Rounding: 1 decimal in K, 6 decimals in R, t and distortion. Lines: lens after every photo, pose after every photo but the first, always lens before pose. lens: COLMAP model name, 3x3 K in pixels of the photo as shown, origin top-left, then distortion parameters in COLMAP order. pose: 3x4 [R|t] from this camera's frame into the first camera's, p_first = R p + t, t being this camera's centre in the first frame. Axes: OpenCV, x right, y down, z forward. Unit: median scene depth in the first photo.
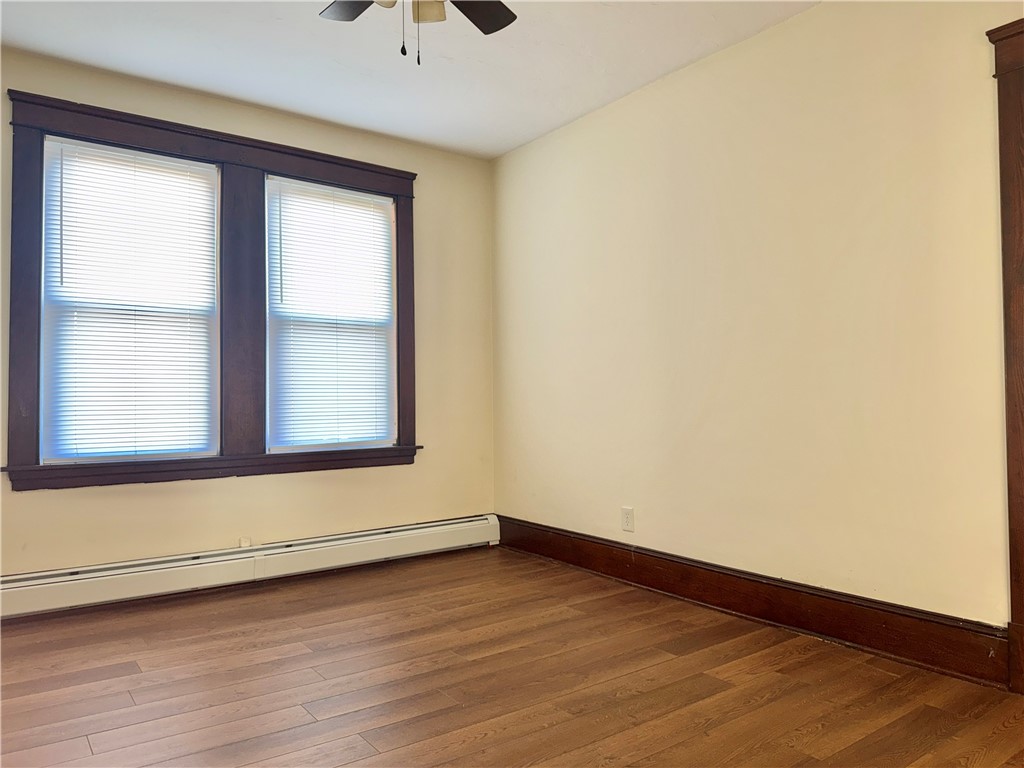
lens RADIAL K [[718.7, 0, 505.4], [0, 718.7, 377.9], [0, 0, 1]] dist [0.075759, -0.038629]
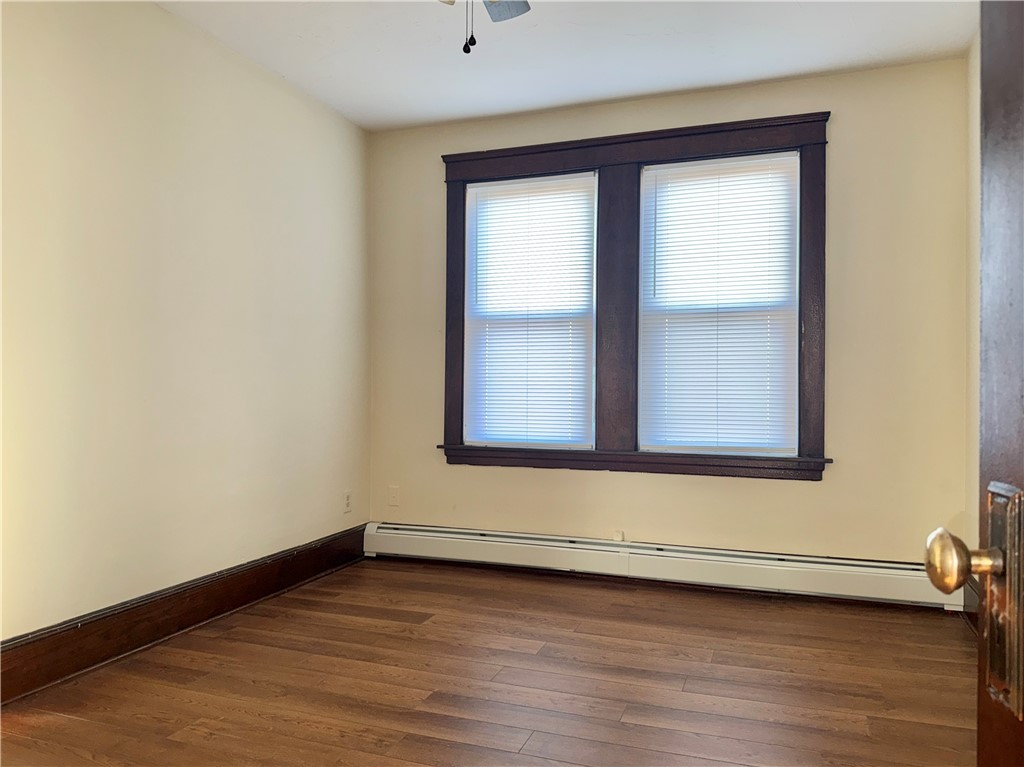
lens RADIAL K [[718.7, 0, 506.0], [0, 718.7, 382.8], [0, 0, 1]] dist [0.075759, -0.038629]
pose [[0.589964, -0.001381, -0.807429, 0.391429], [0.012073, 0.999902, 0.007111, 0.001827], [0.807339, -0.013943, 0.589923, 0.307526]]
